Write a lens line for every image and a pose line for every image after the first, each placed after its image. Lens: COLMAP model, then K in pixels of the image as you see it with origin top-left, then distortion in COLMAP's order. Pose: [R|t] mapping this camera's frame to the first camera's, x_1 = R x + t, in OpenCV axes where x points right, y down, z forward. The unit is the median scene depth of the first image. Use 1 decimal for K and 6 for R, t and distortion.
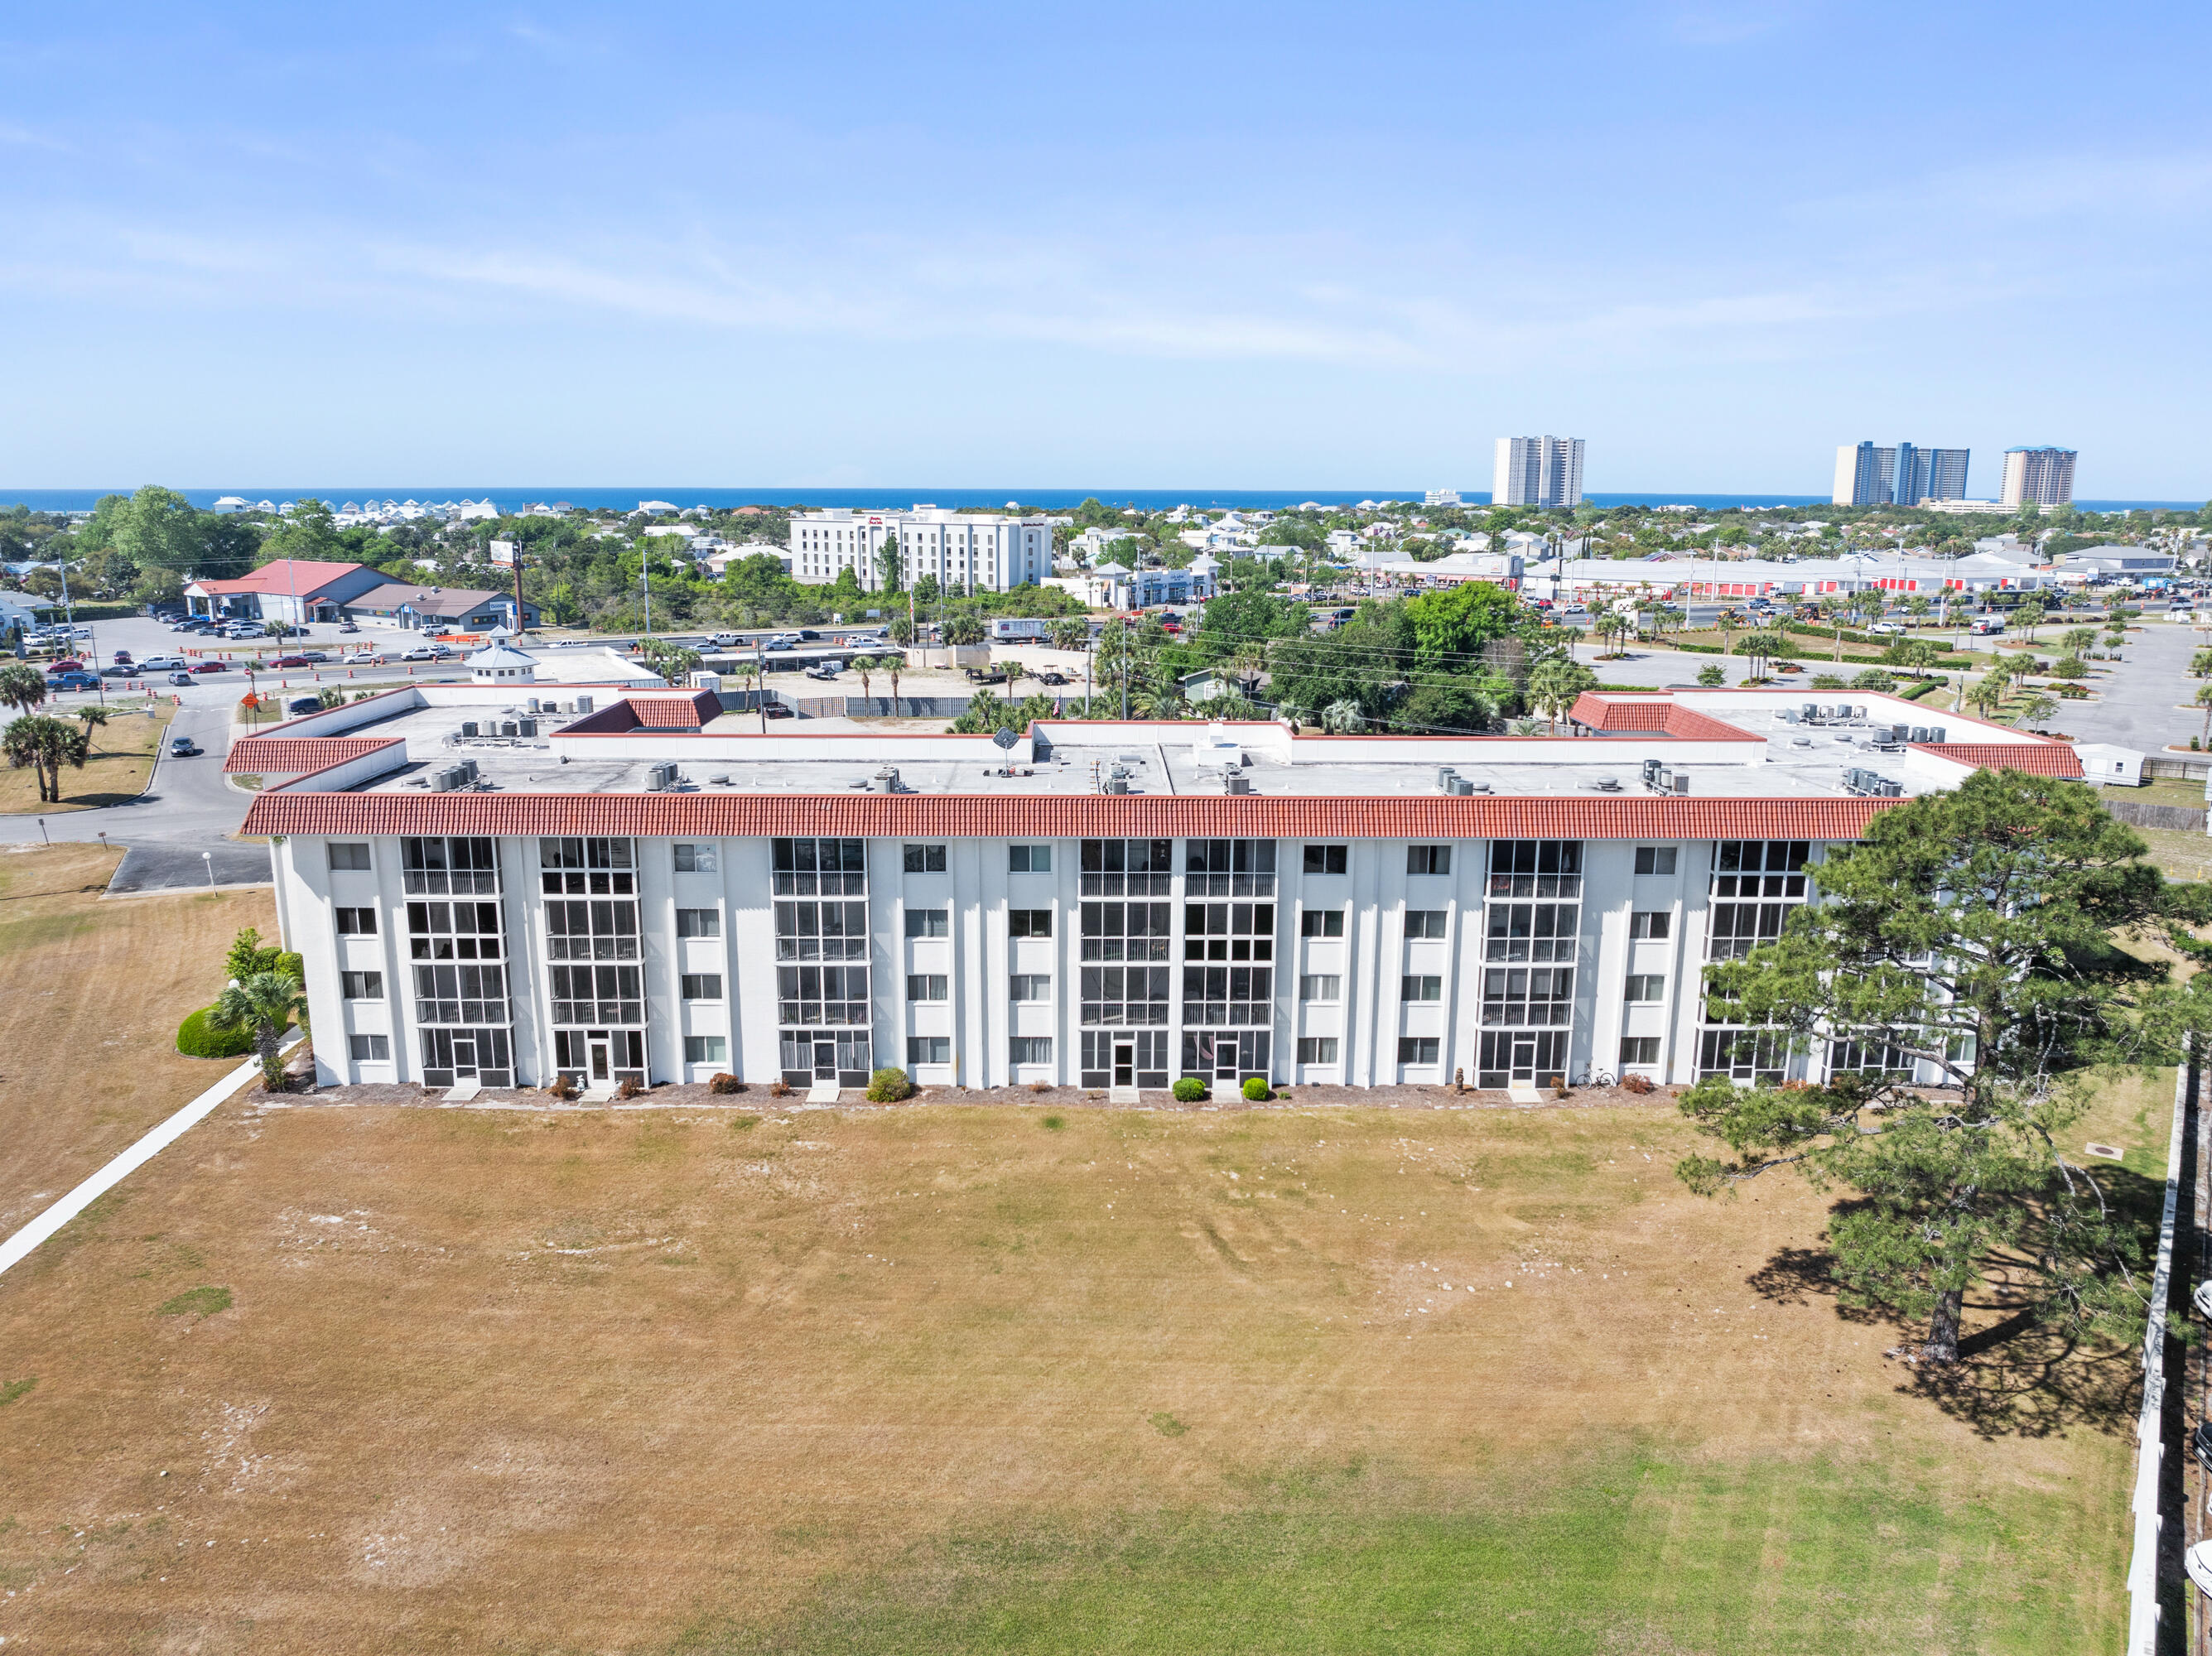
lens RADIAL K [[1550.1, 0, 1106.0], [0, 1550.1, 828.0], [0, 0, 1]] dist [-0.035953, -0.005998]
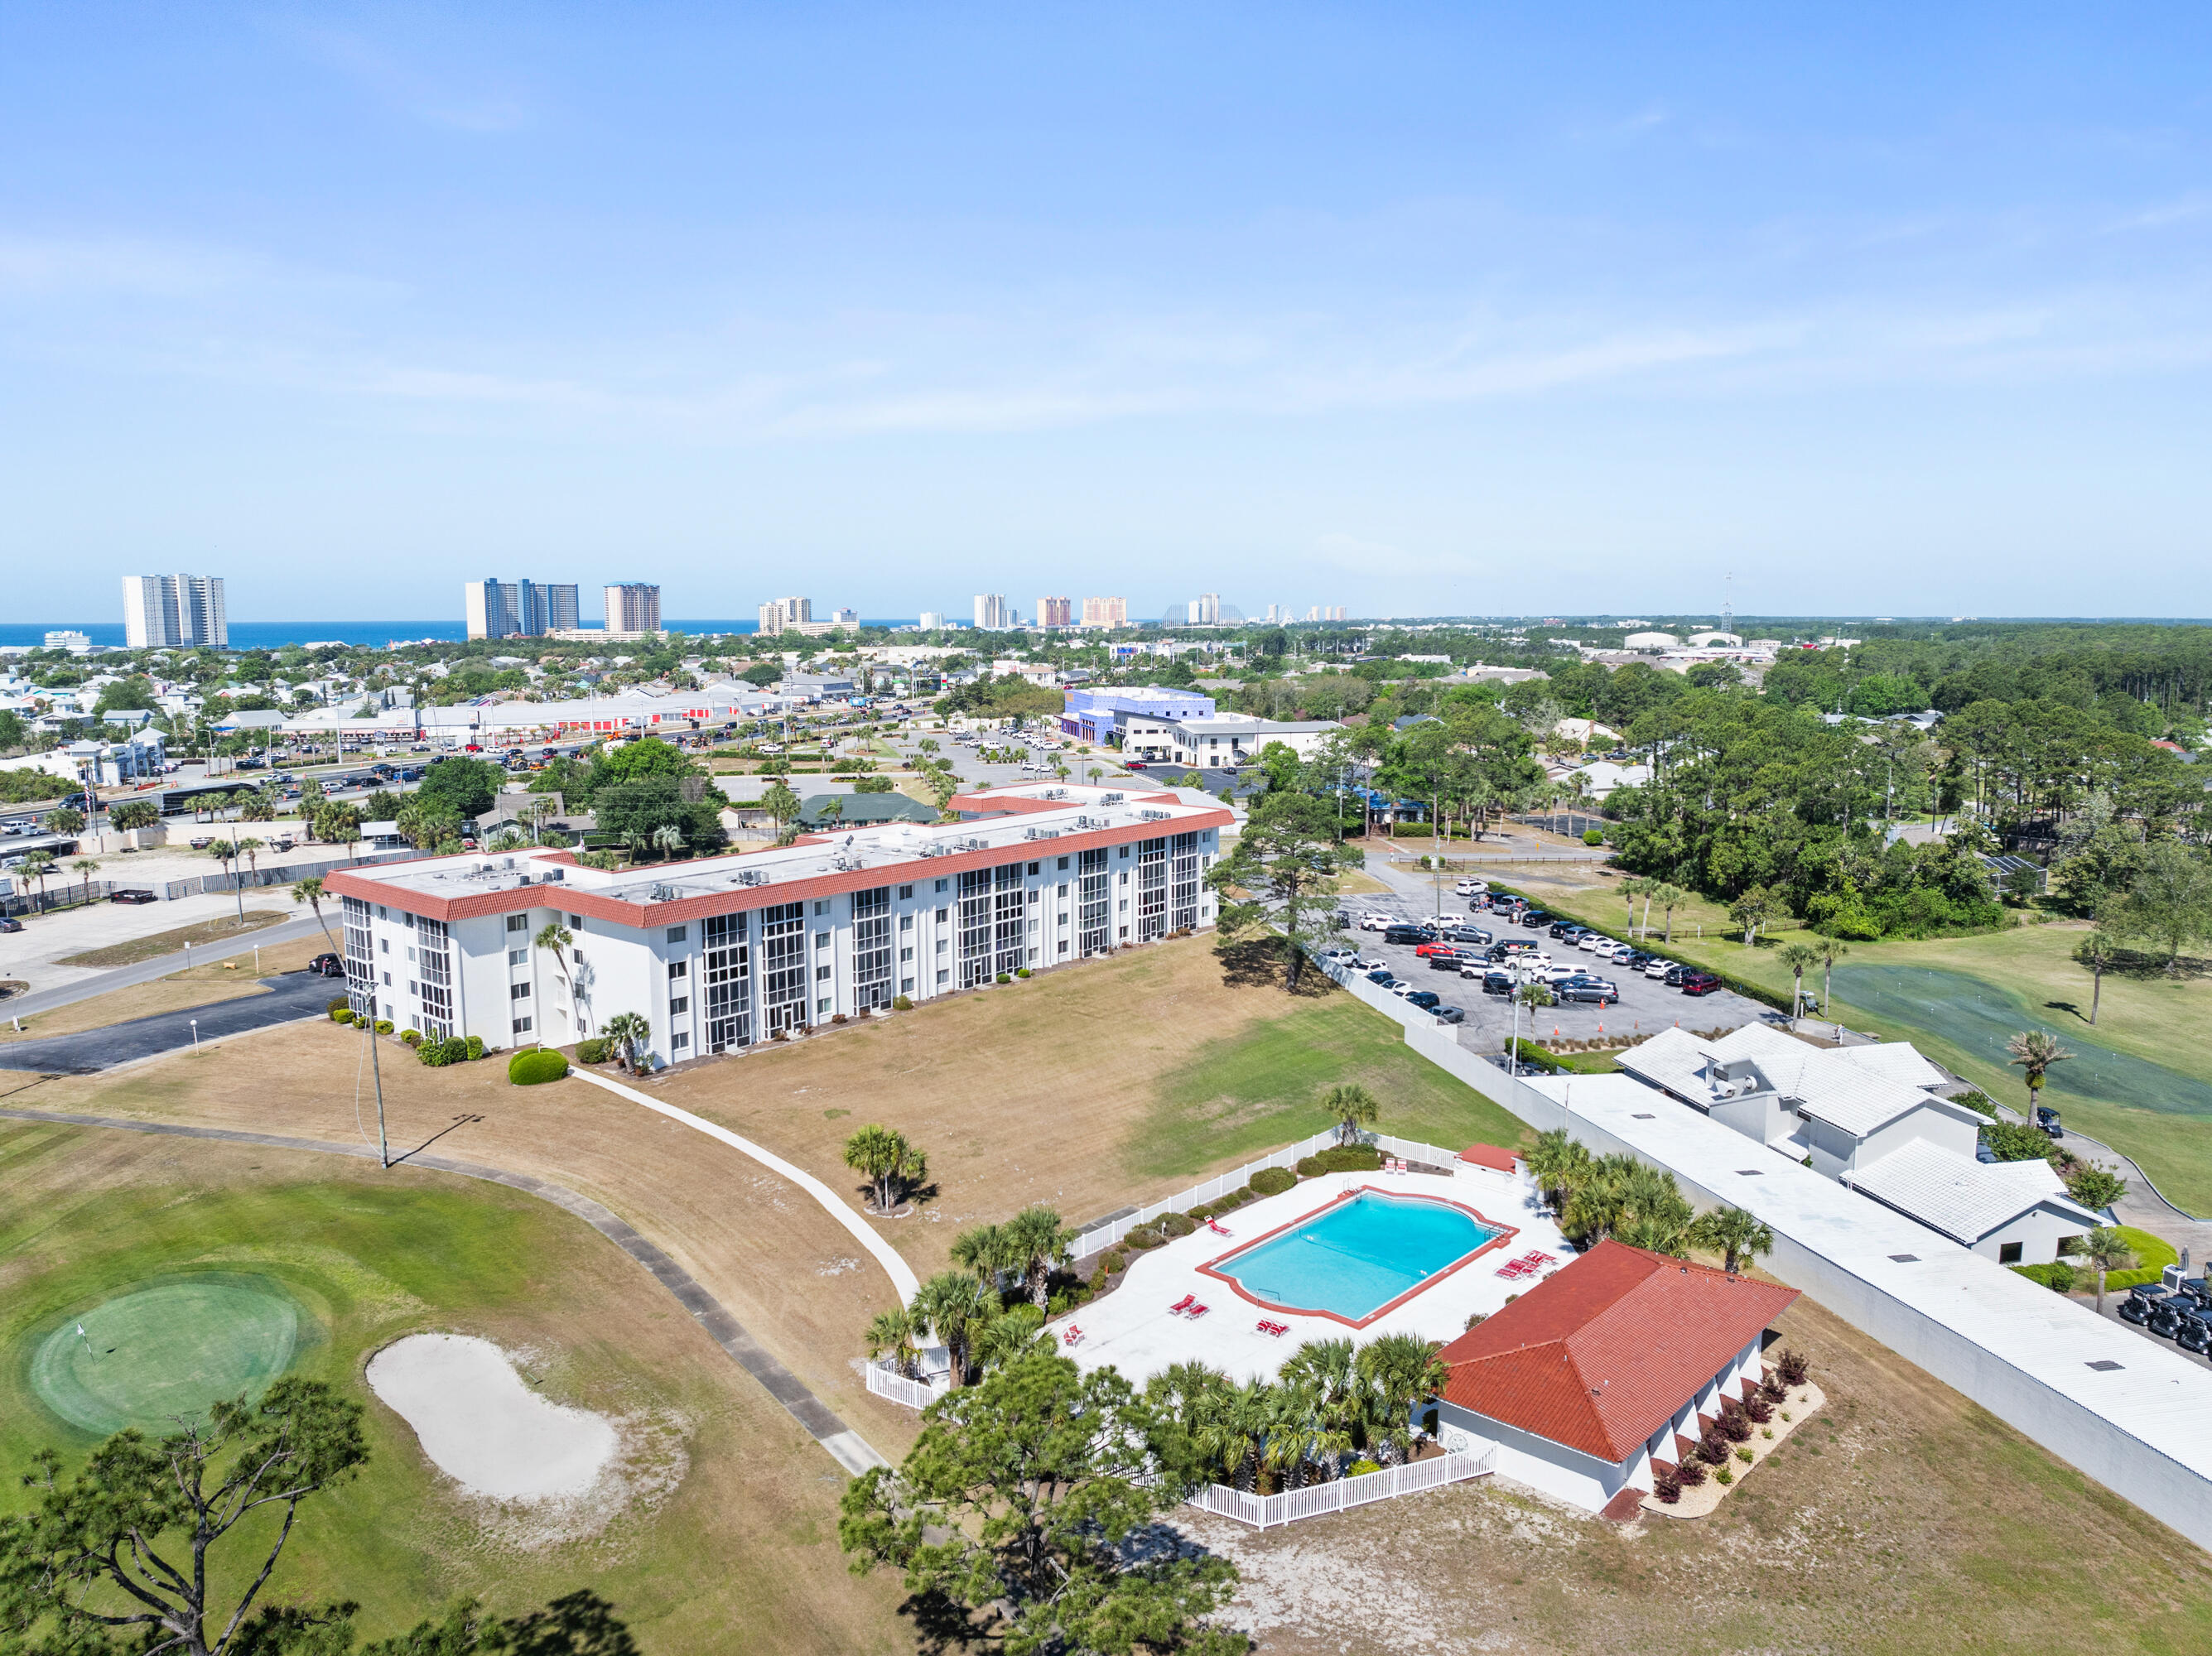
lens RADIAL K [[1550.1, 0, 1106.0], [0, 1550.1, 828.0], [0, 0, 1]] dist [-0.035953, -0.005998]
pose [[0.647603, -0.109456, 0.754075, -1.510067], [0.168070, 0.985774, -0.001252, -0.018290], [-0.743211, 0.127549, 0.656787, -0.608409]]
